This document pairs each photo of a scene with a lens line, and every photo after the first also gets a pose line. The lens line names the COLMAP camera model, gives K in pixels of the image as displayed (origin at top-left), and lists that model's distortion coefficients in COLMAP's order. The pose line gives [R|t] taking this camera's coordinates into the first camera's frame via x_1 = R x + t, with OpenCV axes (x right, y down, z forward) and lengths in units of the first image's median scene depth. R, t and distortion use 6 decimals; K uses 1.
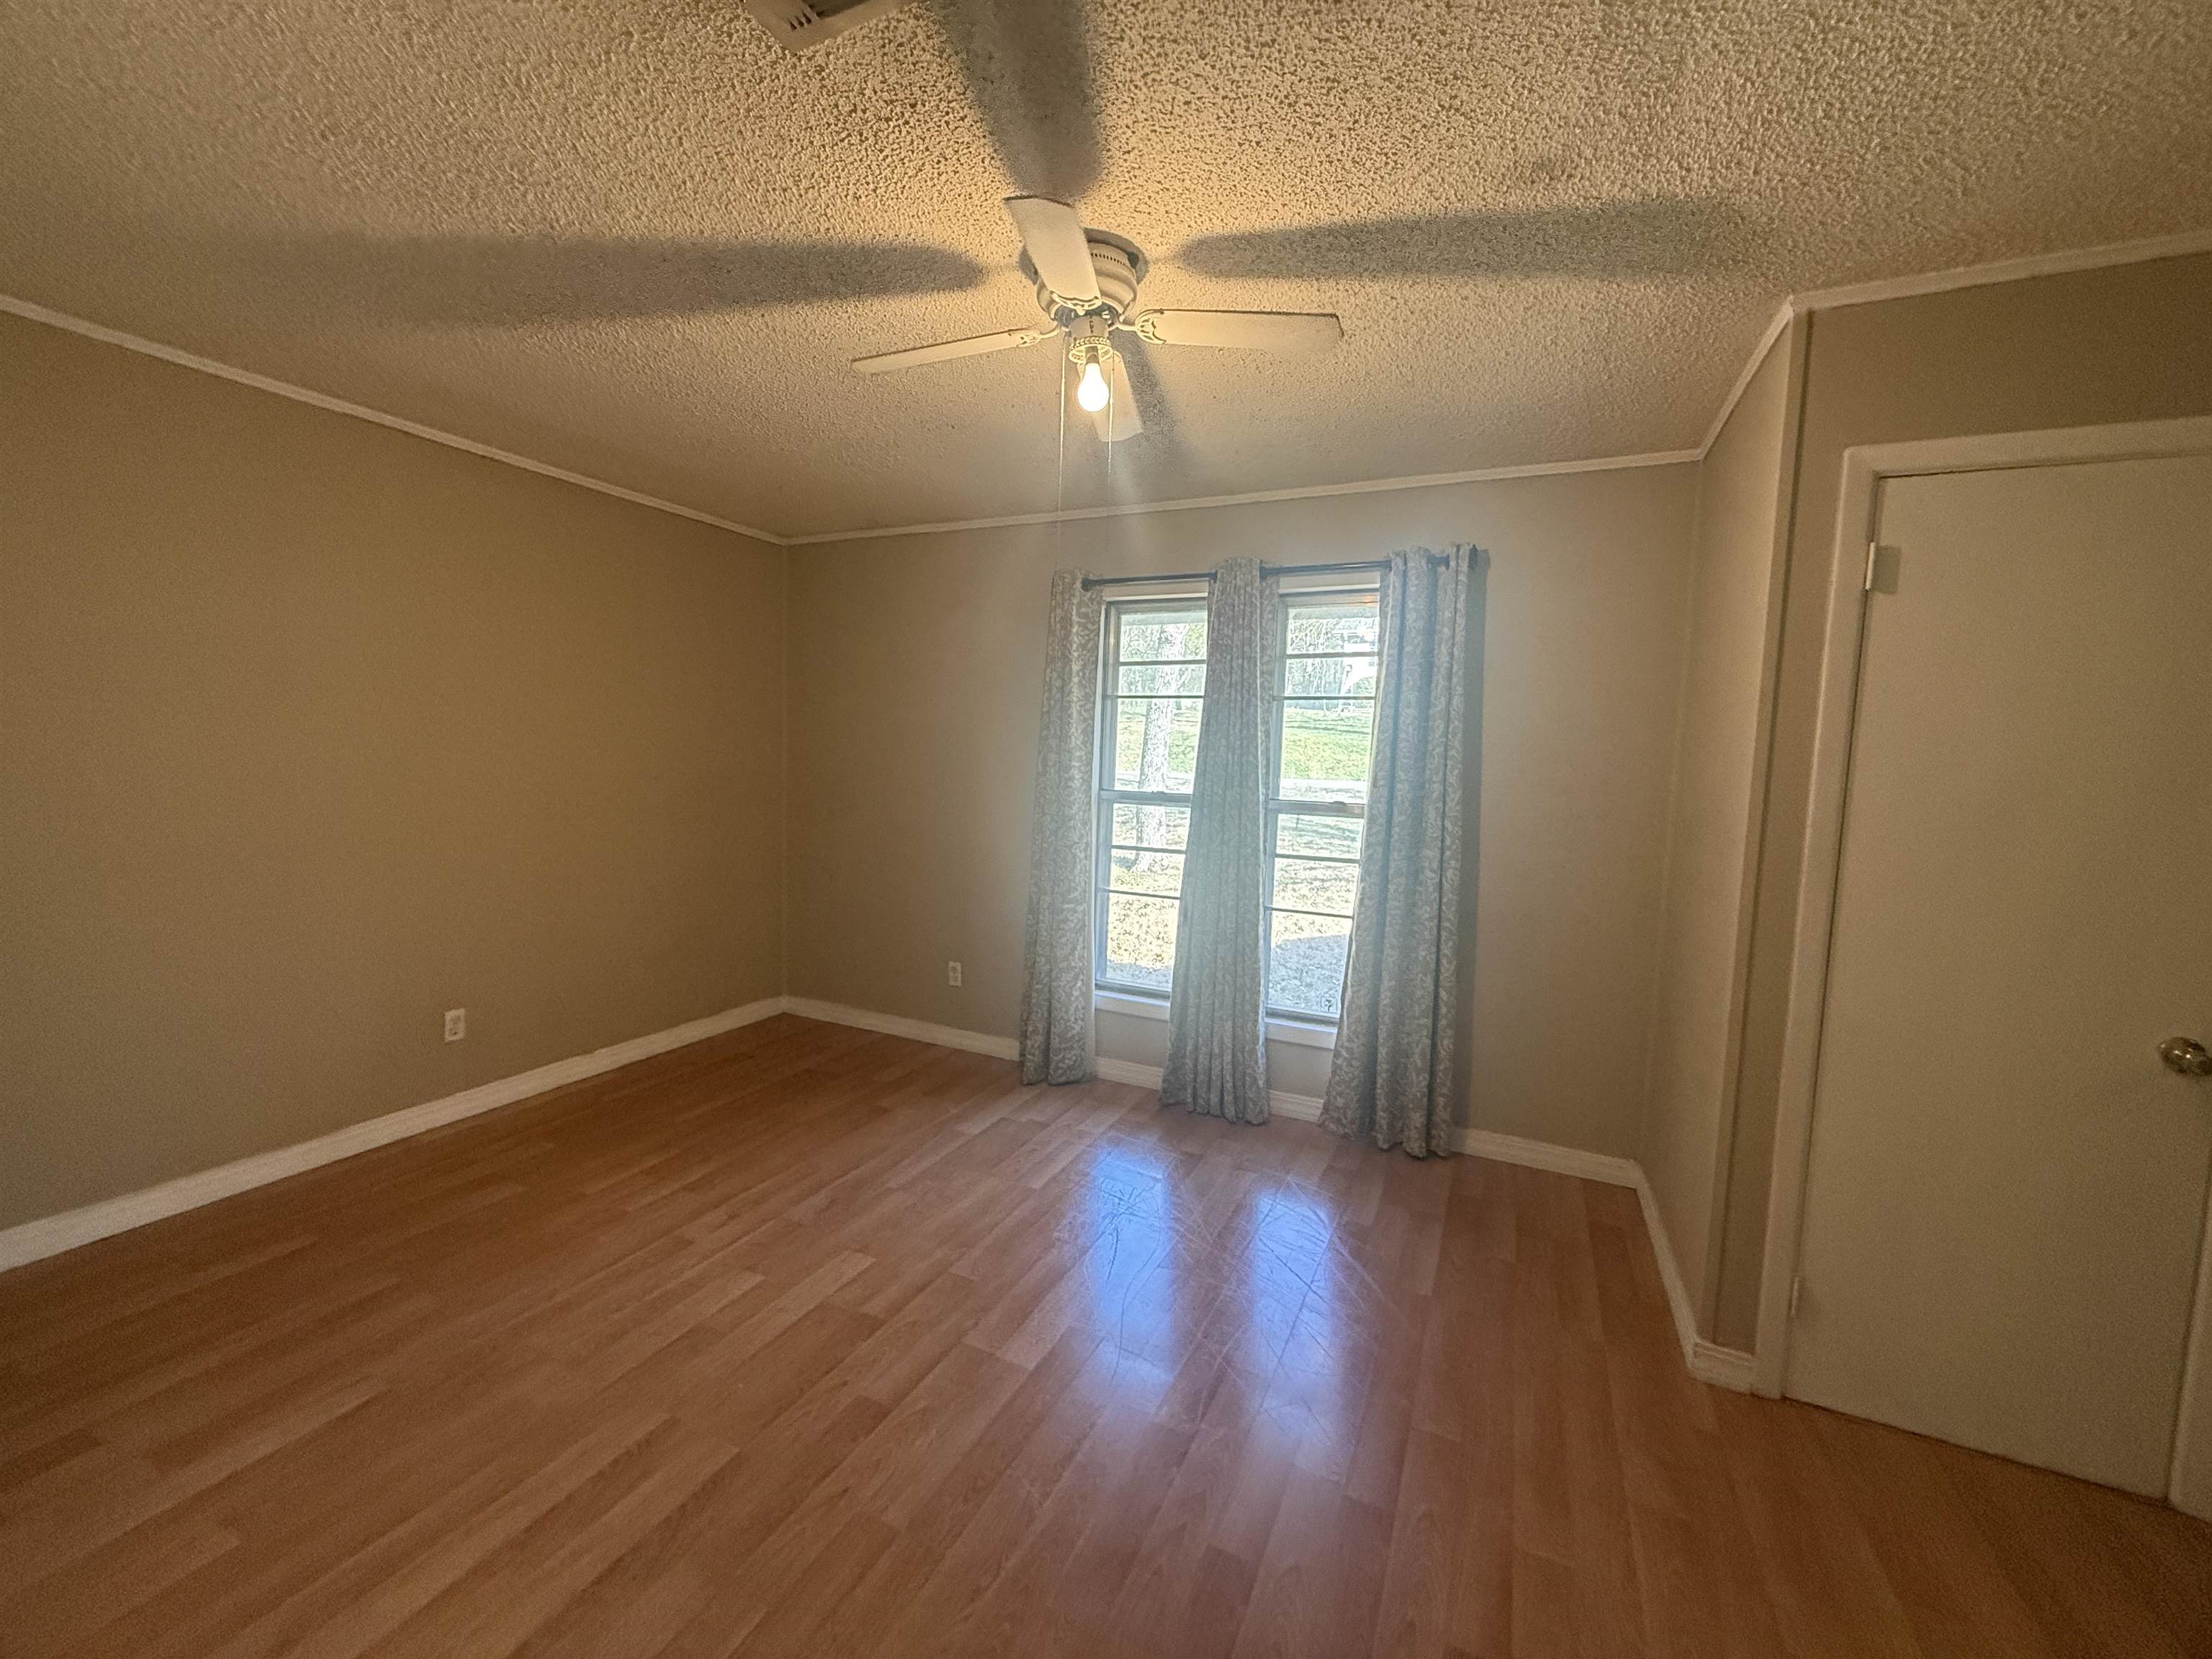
lens RADIAL K [[876.2, 0, 1115.7], [0, 876.2, 830.8], [0, 0, 1]] dist [0.000855, 0.000528]
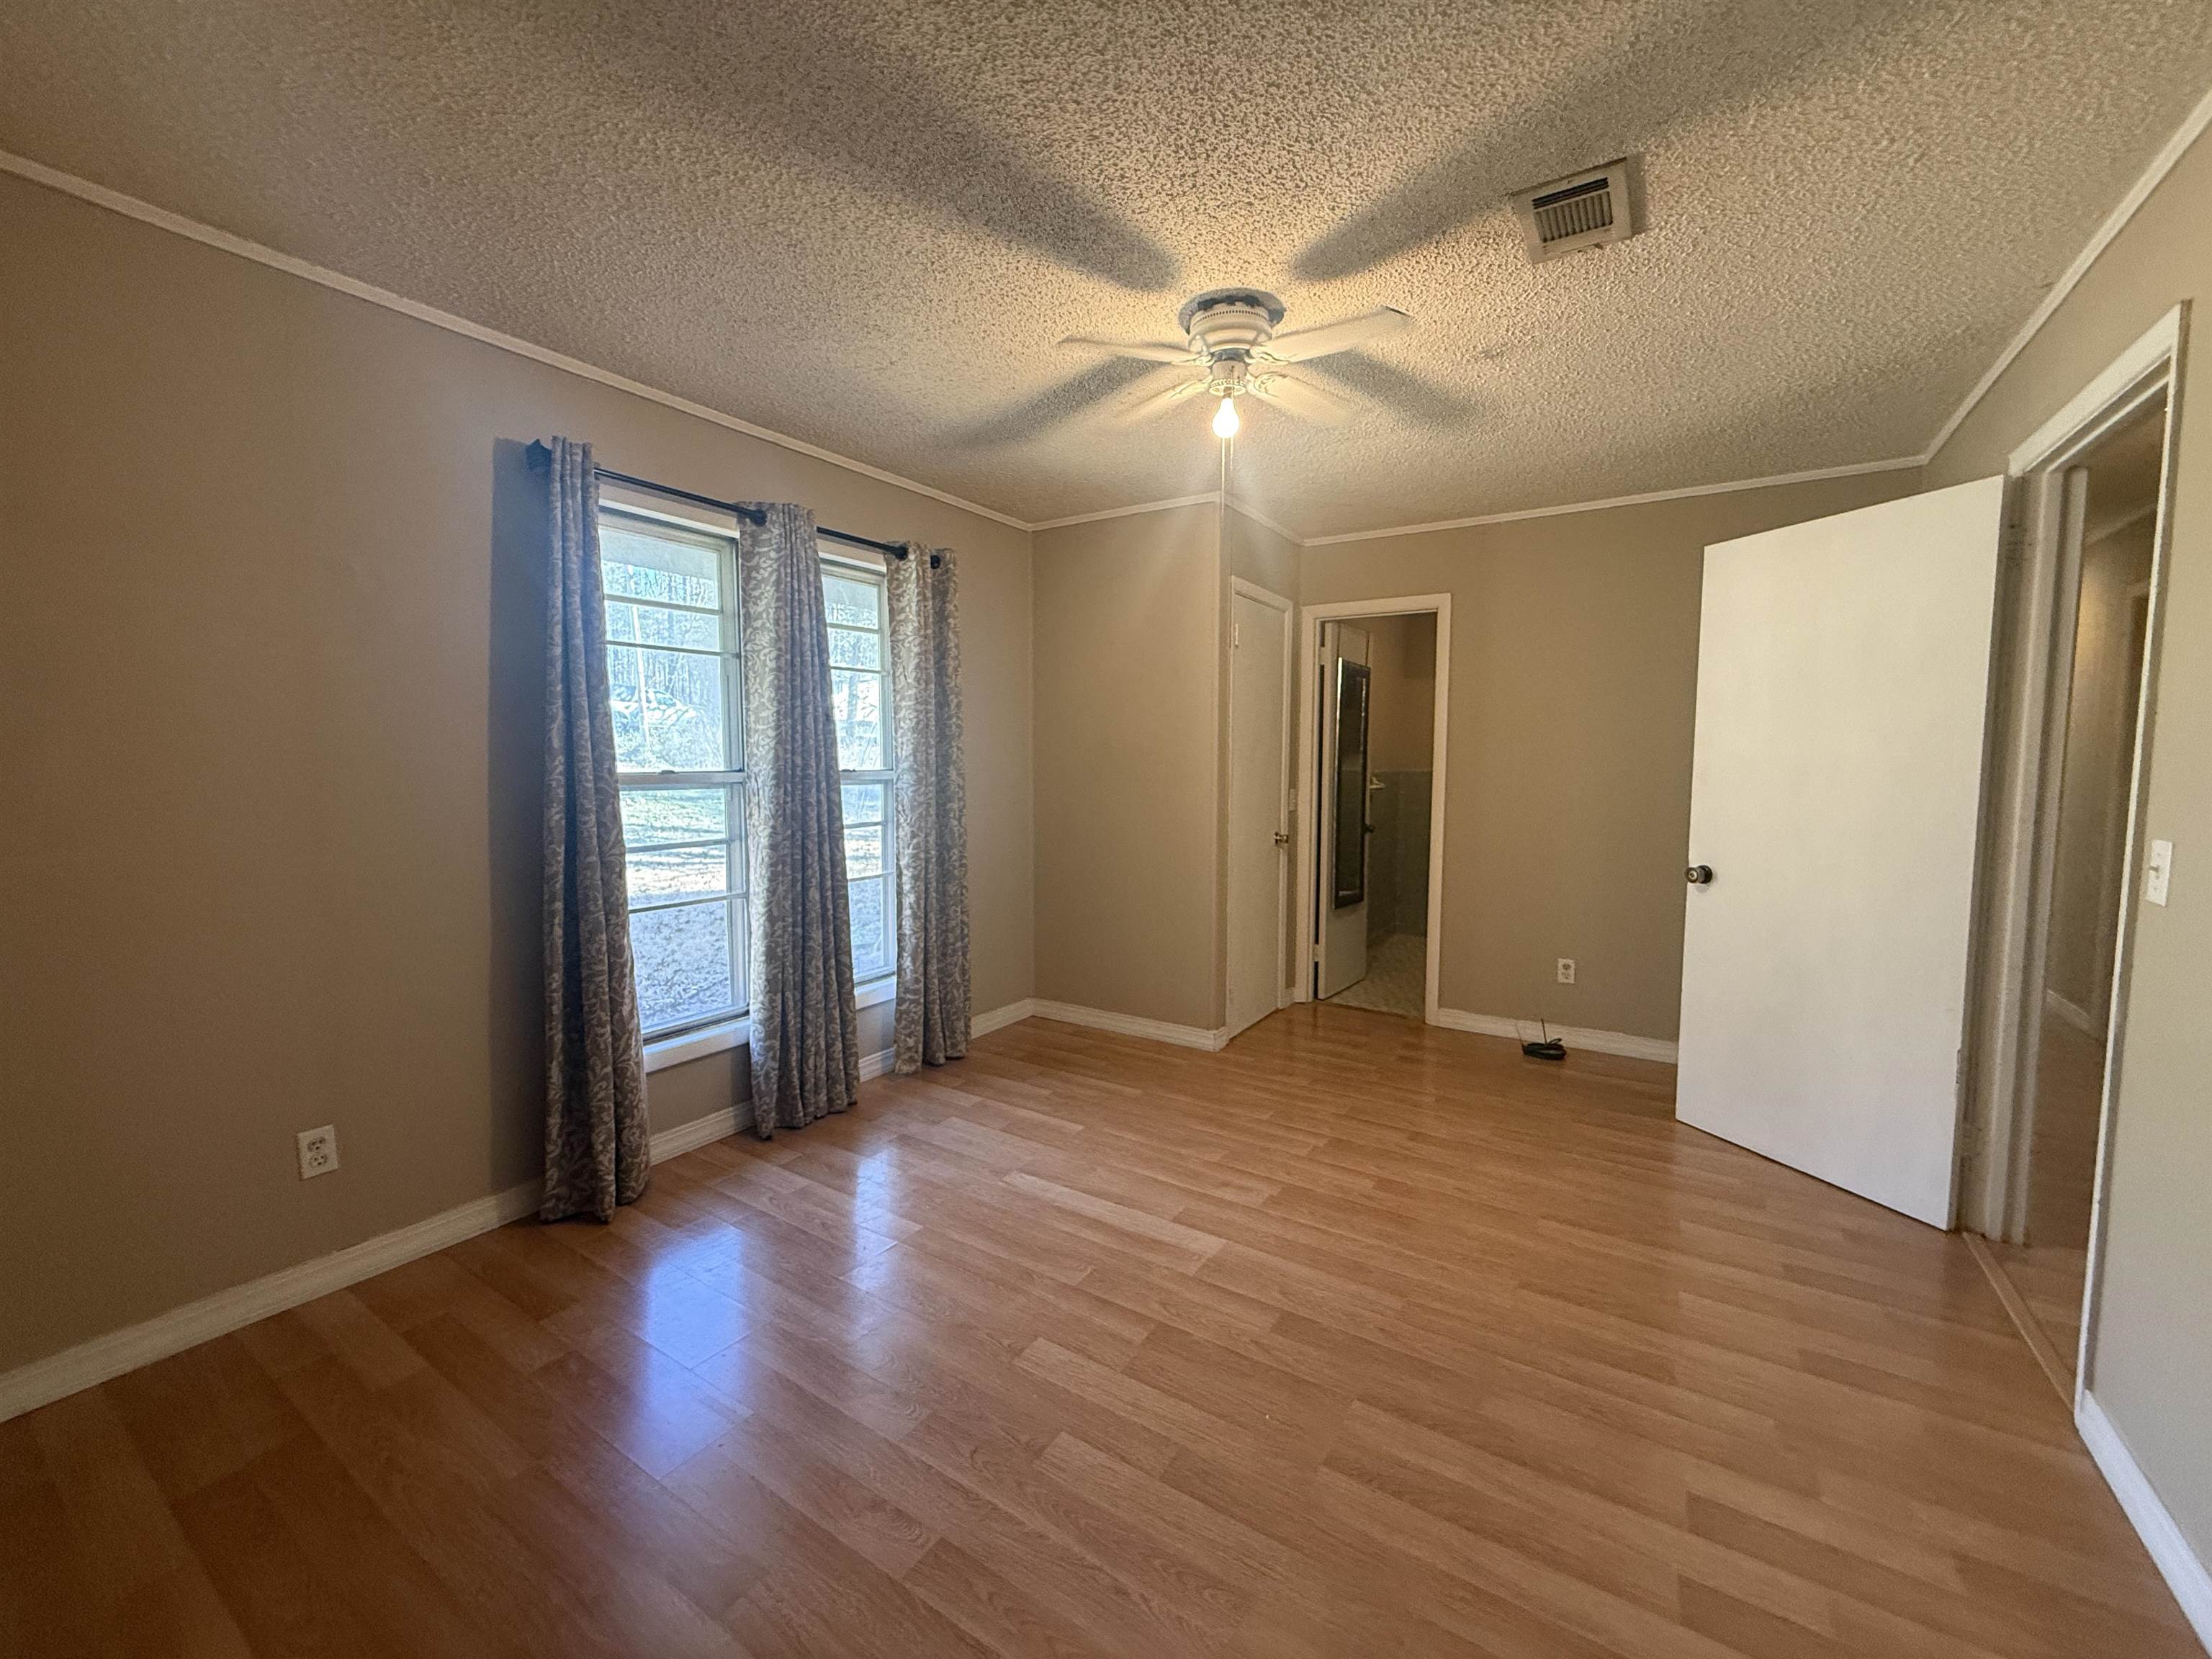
lens RADIAL K [[878.0, 0, 1088.4], [0, 878.0, 819.3], [0, 0, 1]] dist [-0.000817, 0.000183]
pose [[0.158604, -0.101735, 0.982087, -0.840945], [0.095898, 0.991562, 0.087229, -0.043450], [-0.982674, 0.080345, 0.167022, 0.648072]]
